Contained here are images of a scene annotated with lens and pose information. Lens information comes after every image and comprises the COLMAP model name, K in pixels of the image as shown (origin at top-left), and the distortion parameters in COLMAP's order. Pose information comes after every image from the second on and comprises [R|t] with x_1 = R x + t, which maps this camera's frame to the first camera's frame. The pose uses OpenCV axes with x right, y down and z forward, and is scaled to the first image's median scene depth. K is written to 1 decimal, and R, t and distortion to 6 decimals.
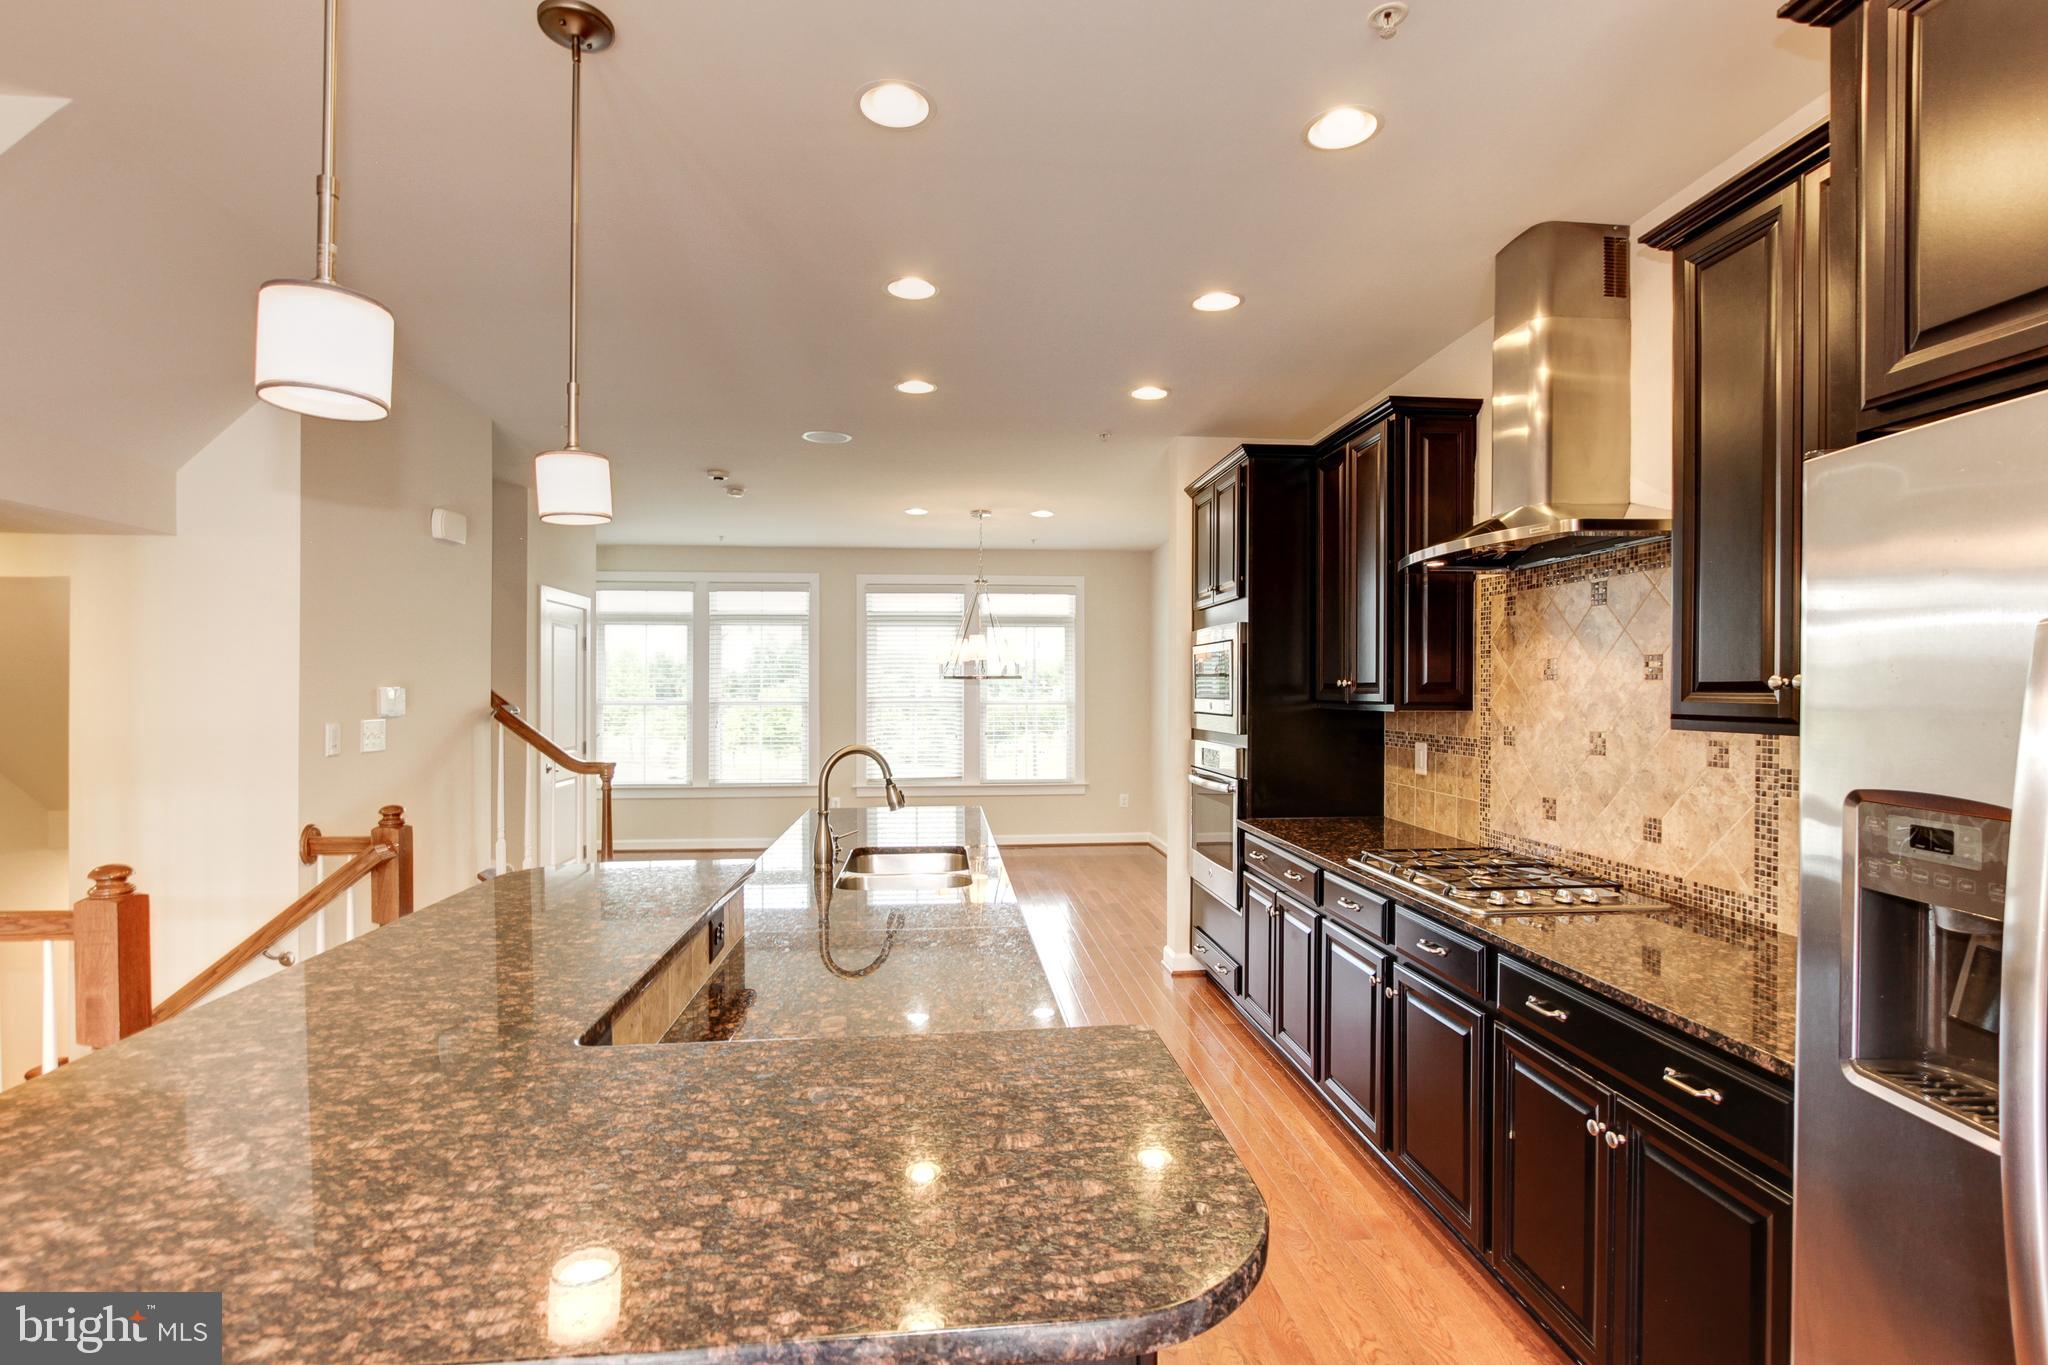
lens RADIAL K [[963.2, 0, 1014.1], [0, 963.2, 695.3], [0, 0, 1]] dist [-0.010218, 0.002937]
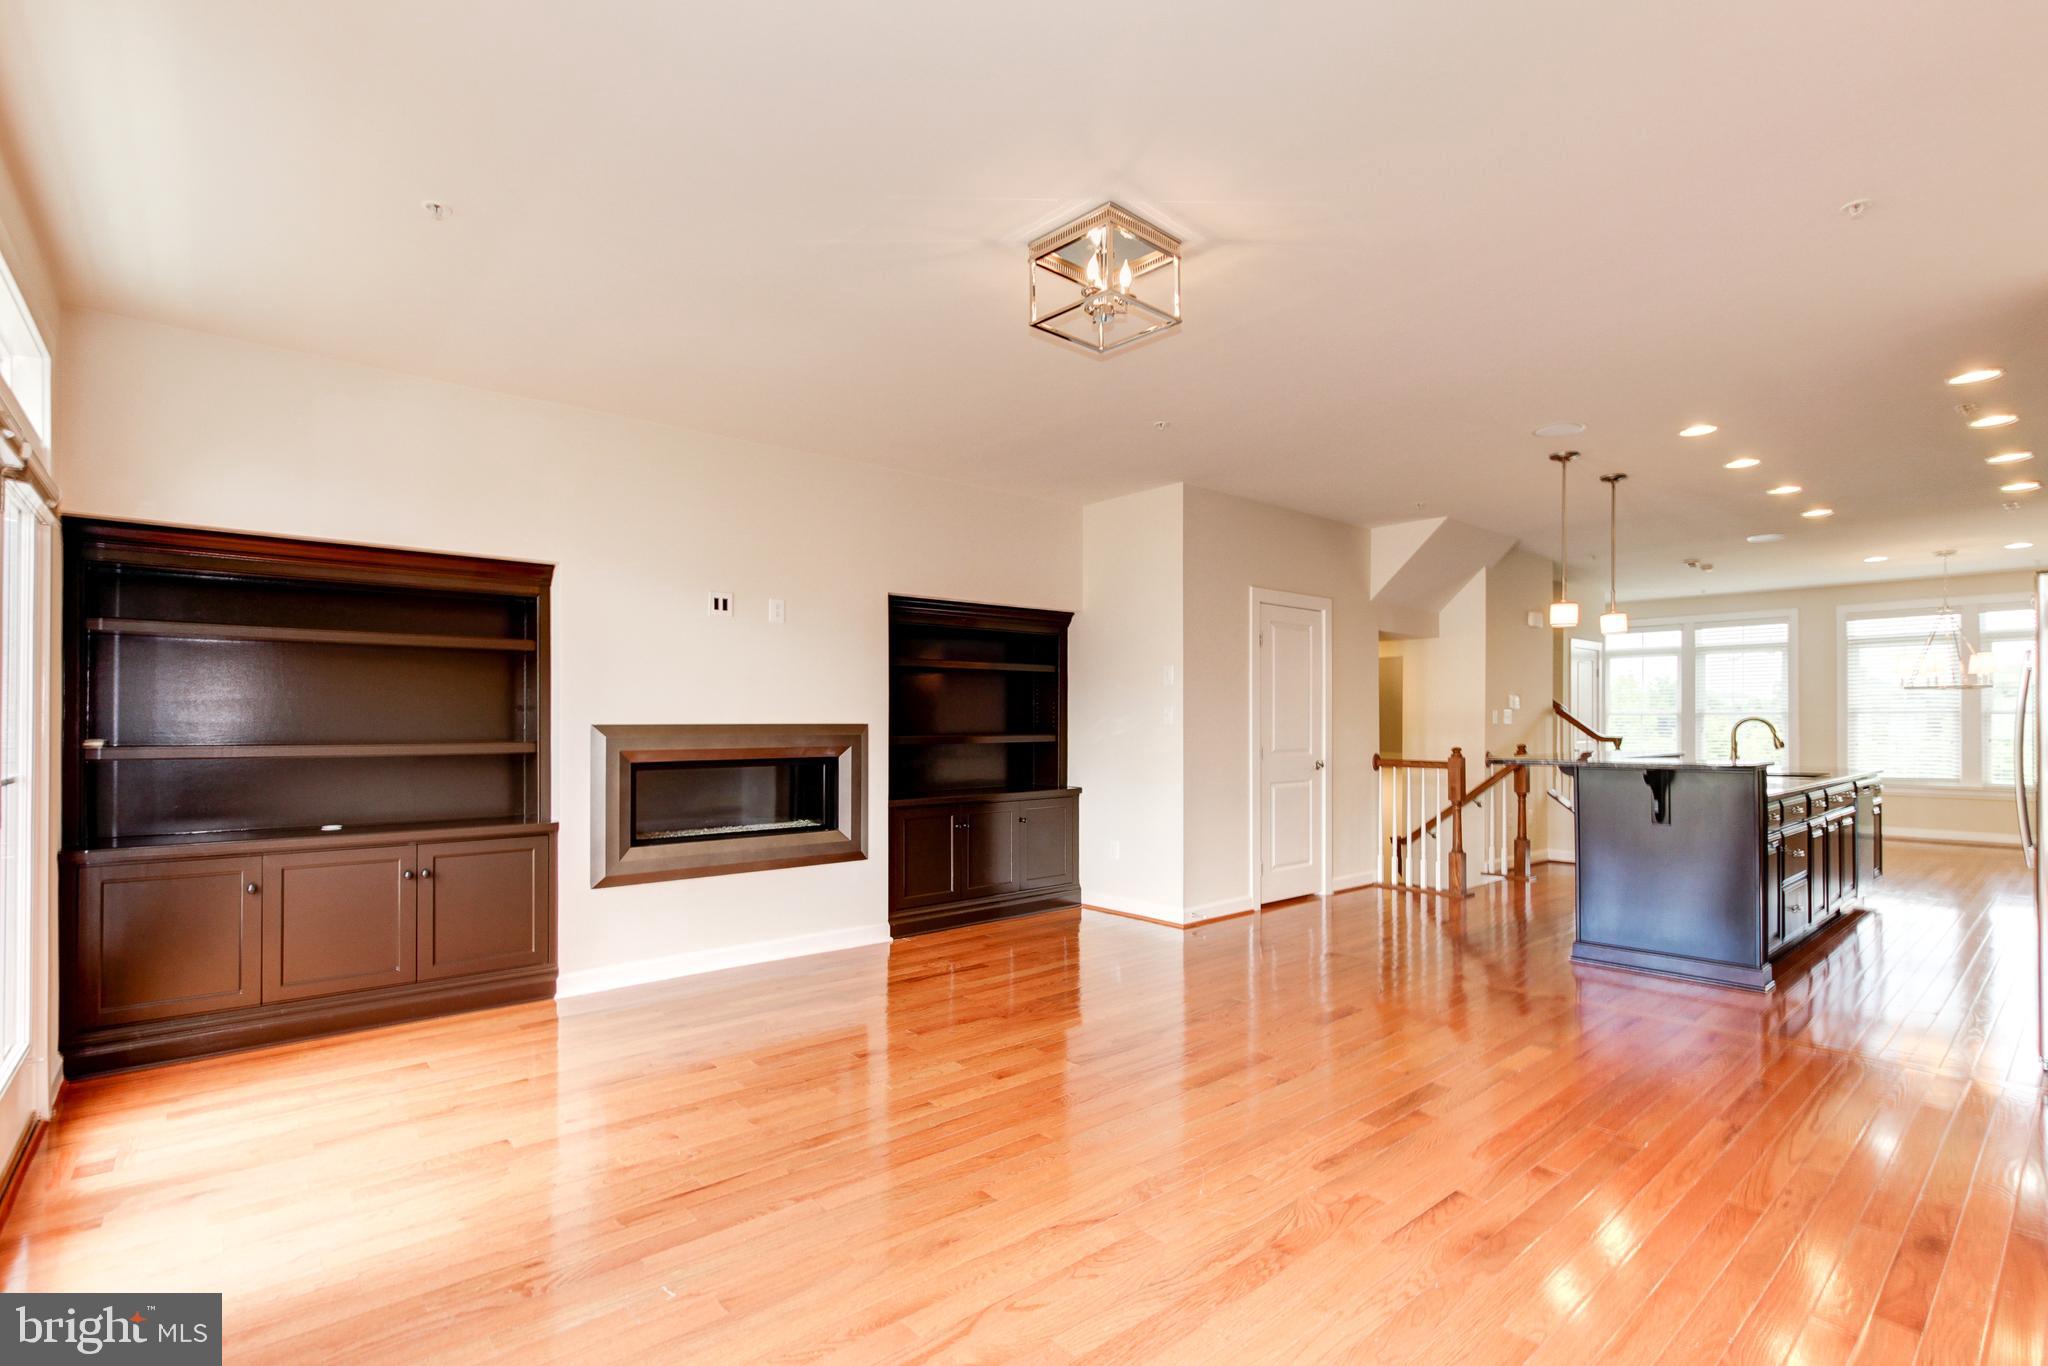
lens RADIAL K [[963.2, 0, 1033.9], [0, 963.2, 719.0], [0, 0, 1]] dist [-0.010218, 0.002937]
pose [[0.593327, -0.000470, -0.804961, 0.537106], [-0.004719, 0.999981, -0.004062, 0.065001], [0.804948, 0.006208, 0.593313, -1.351415]]
